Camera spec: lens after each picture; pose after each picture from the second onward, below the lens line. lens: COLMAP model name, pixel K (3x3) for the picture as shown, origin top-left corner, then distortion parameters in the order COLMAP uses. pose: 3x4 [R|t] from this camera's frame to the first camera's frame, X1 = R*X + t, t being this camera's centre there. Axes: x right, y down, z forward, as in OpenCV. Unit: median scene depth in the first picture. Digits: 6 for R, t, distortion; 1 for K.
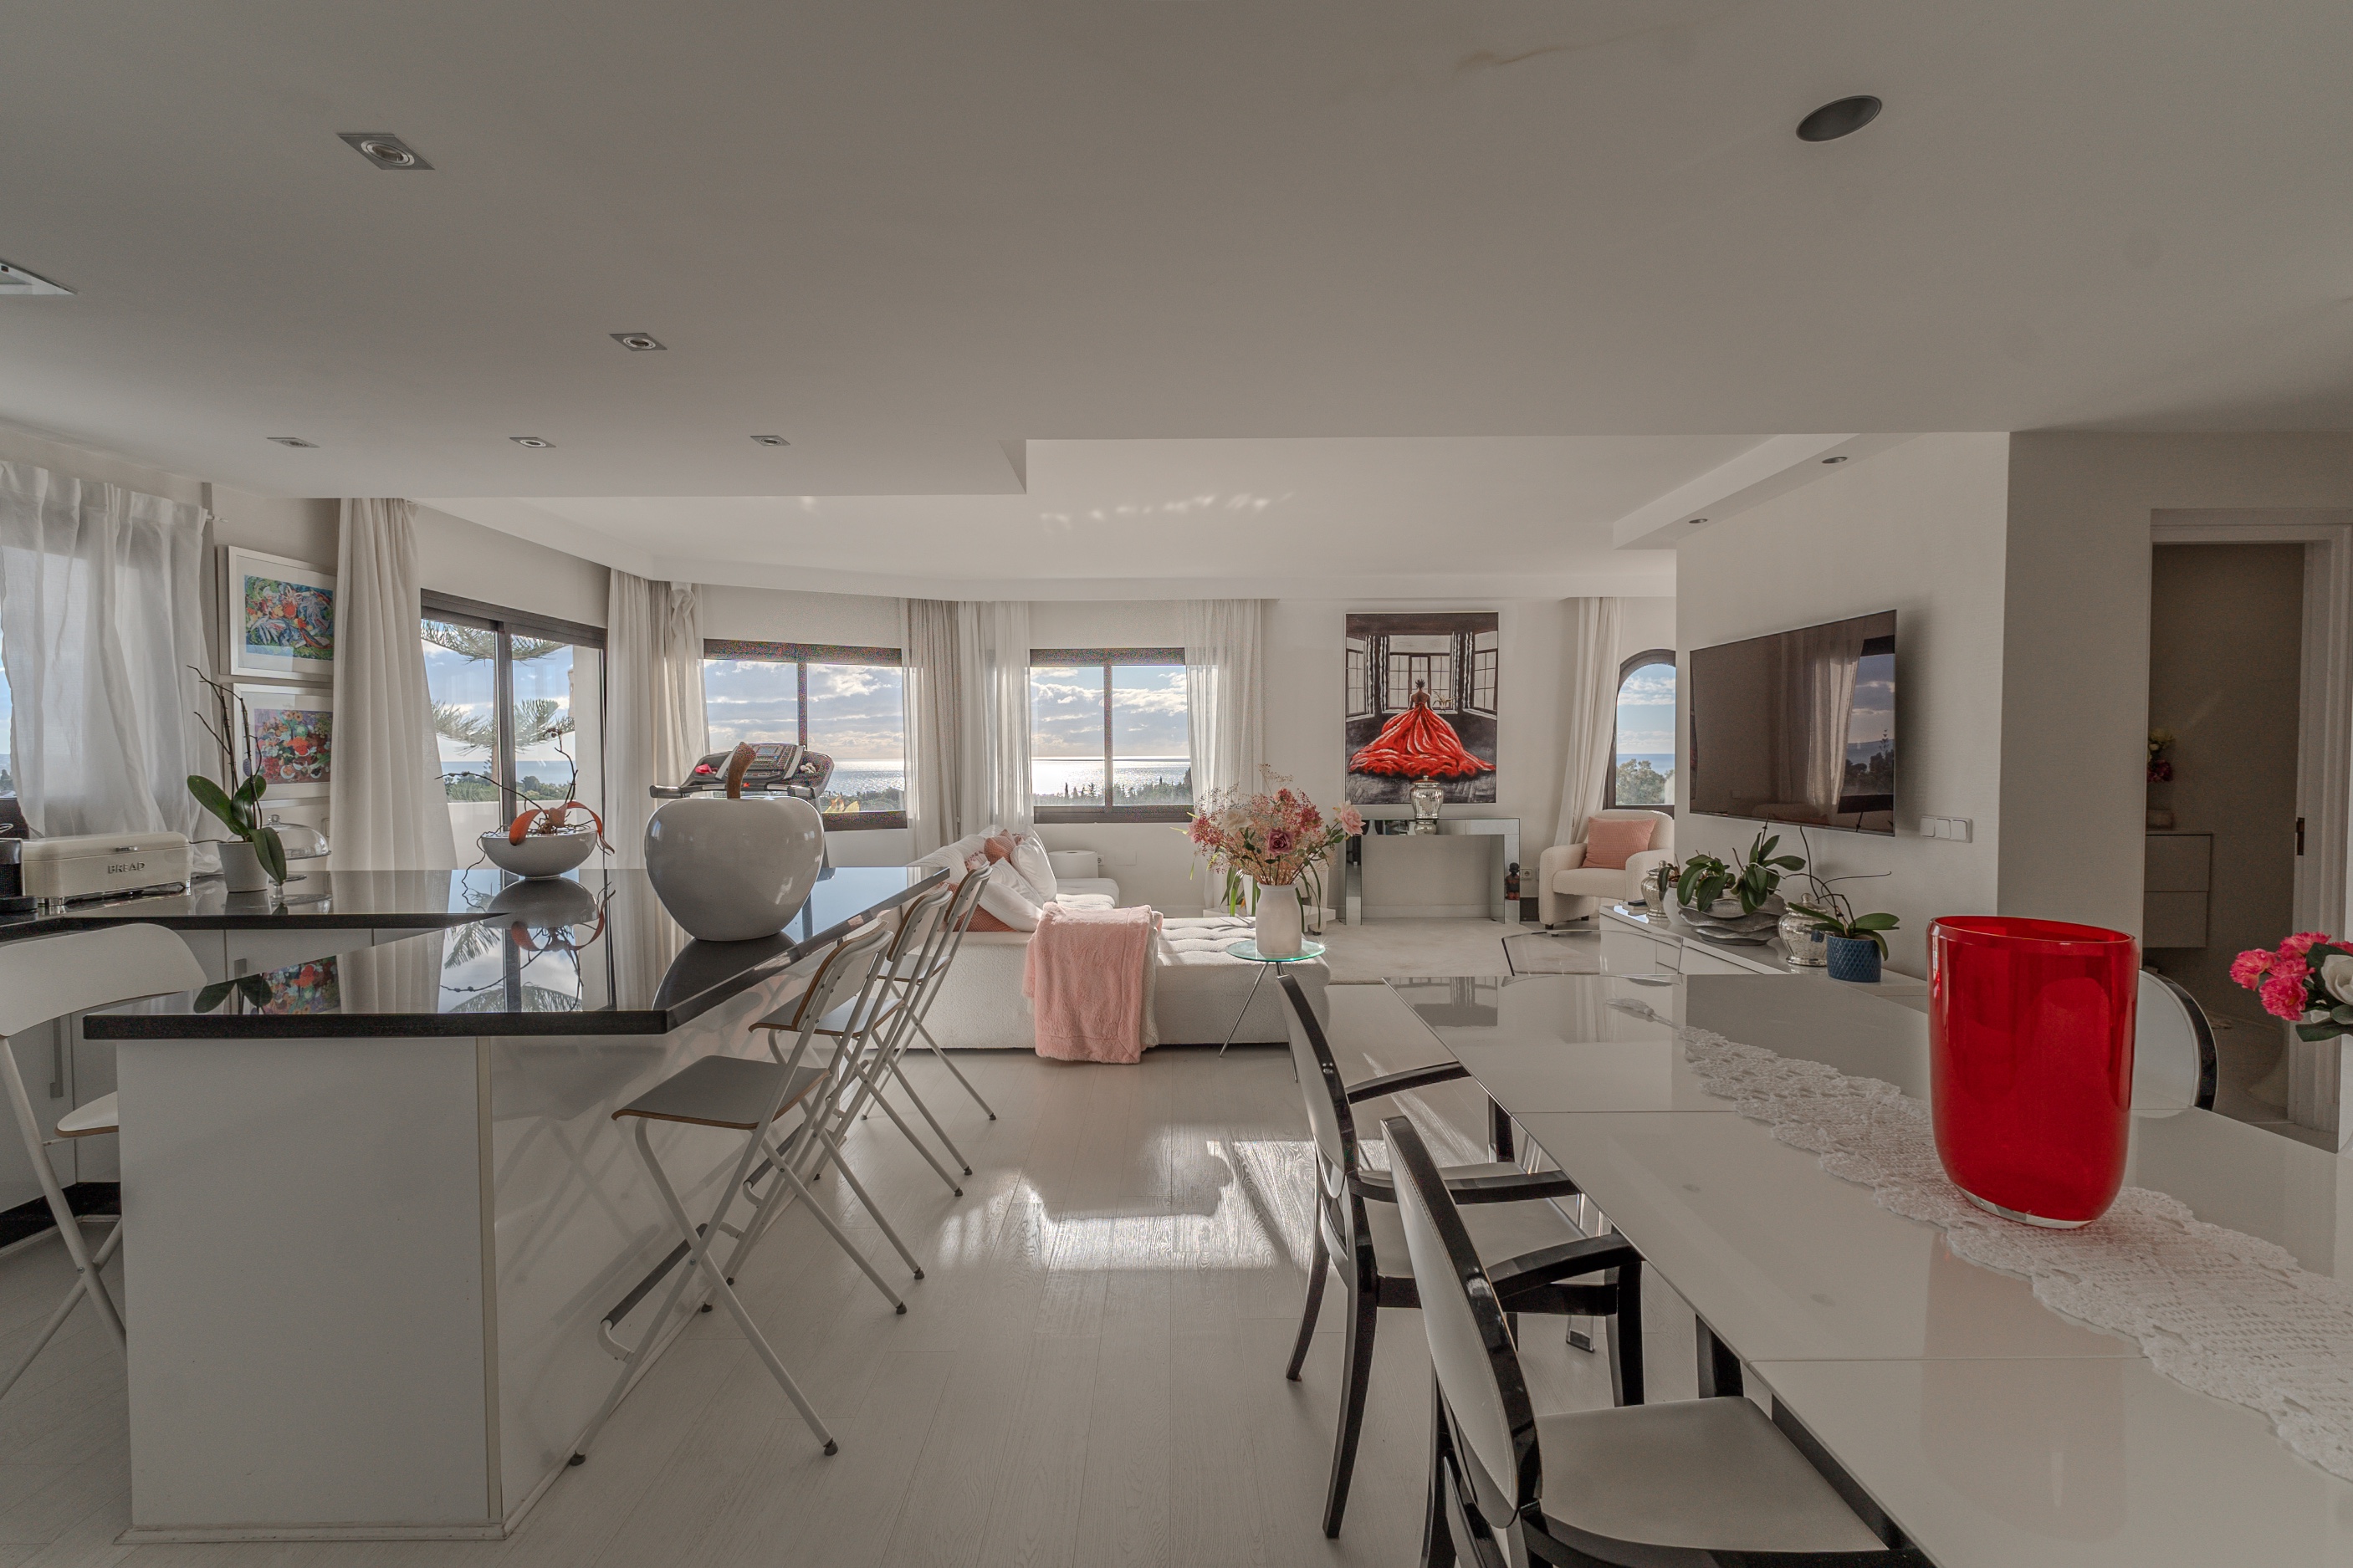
lens RADIAL K [[957.9, 0, 1178.1], [0, 957.9, 778.1], [0, 0, 1]] dist [-0.001149, 0.000160]
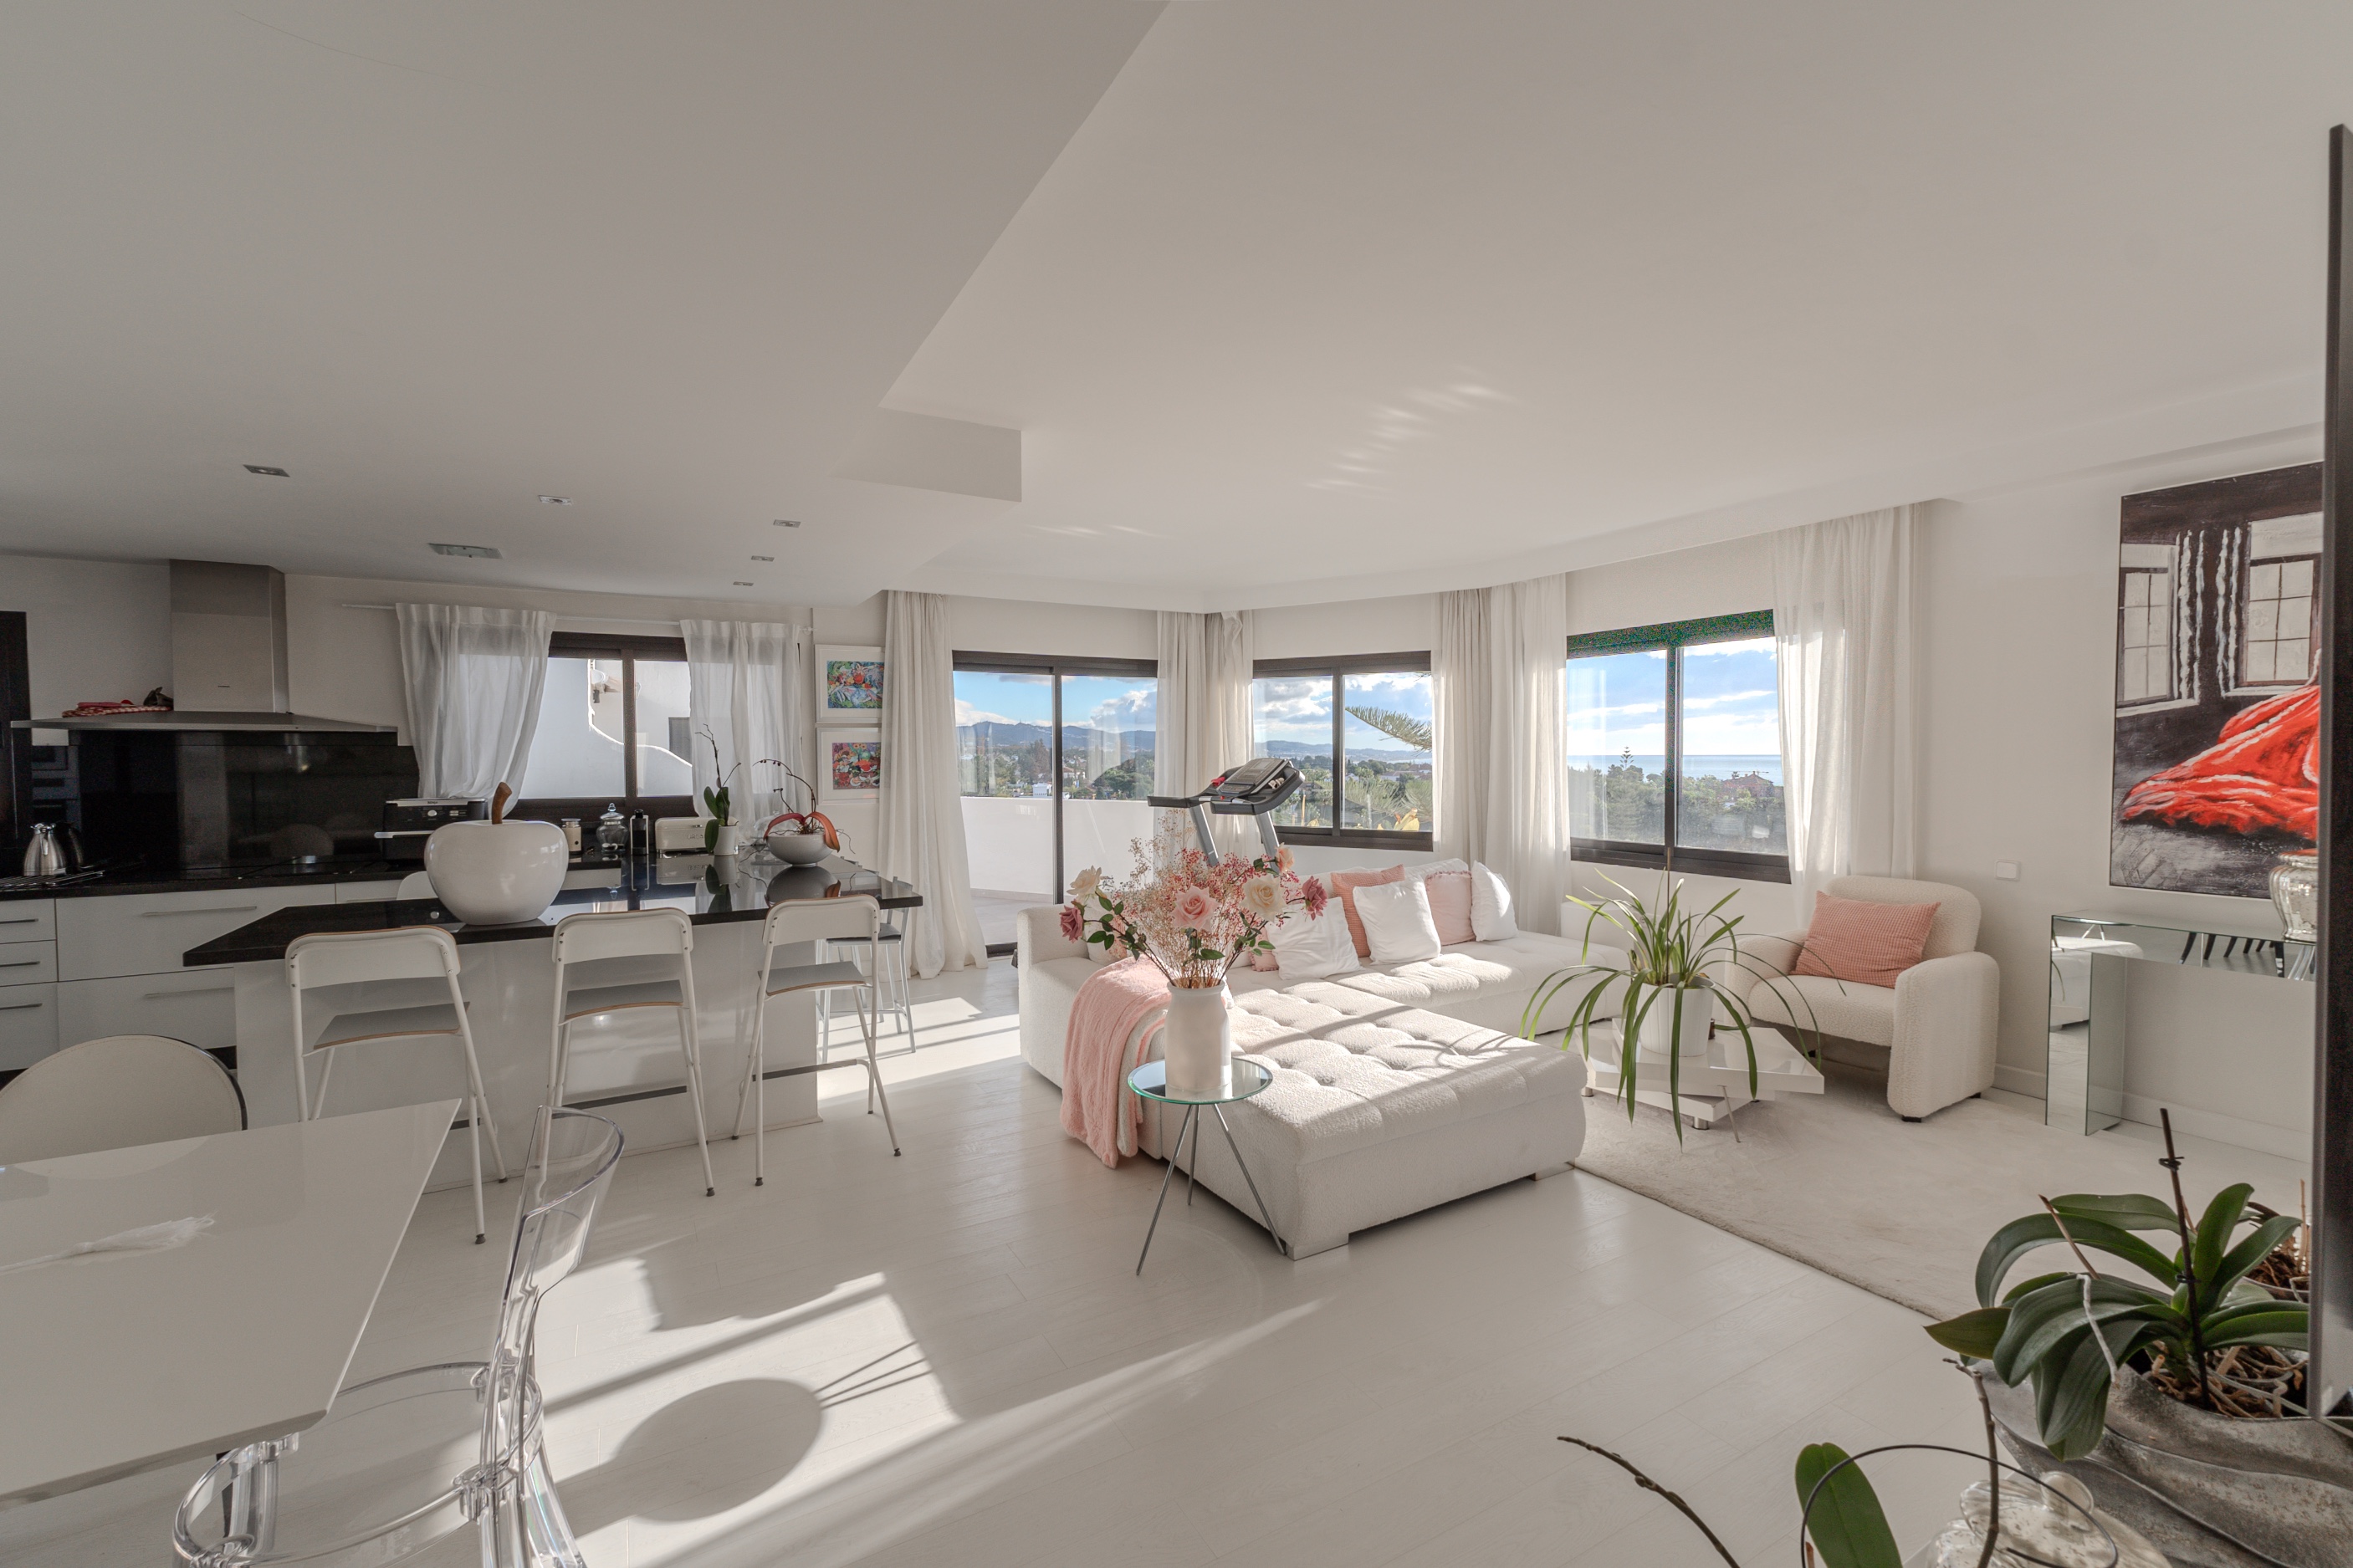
lens RADIAL K [[957.9, 0, 1163.6], [0, 957.9, 781.0], [0, 0, 1]] dist [-0.001149, 0.000160]
pose [[0.500124, 0.027837, -0.865506, 0.357671], [-0.021710, 0.999572, 0.019605, -0.025453], [0.865681, 0.008985, 0.500515, 0.334502]]
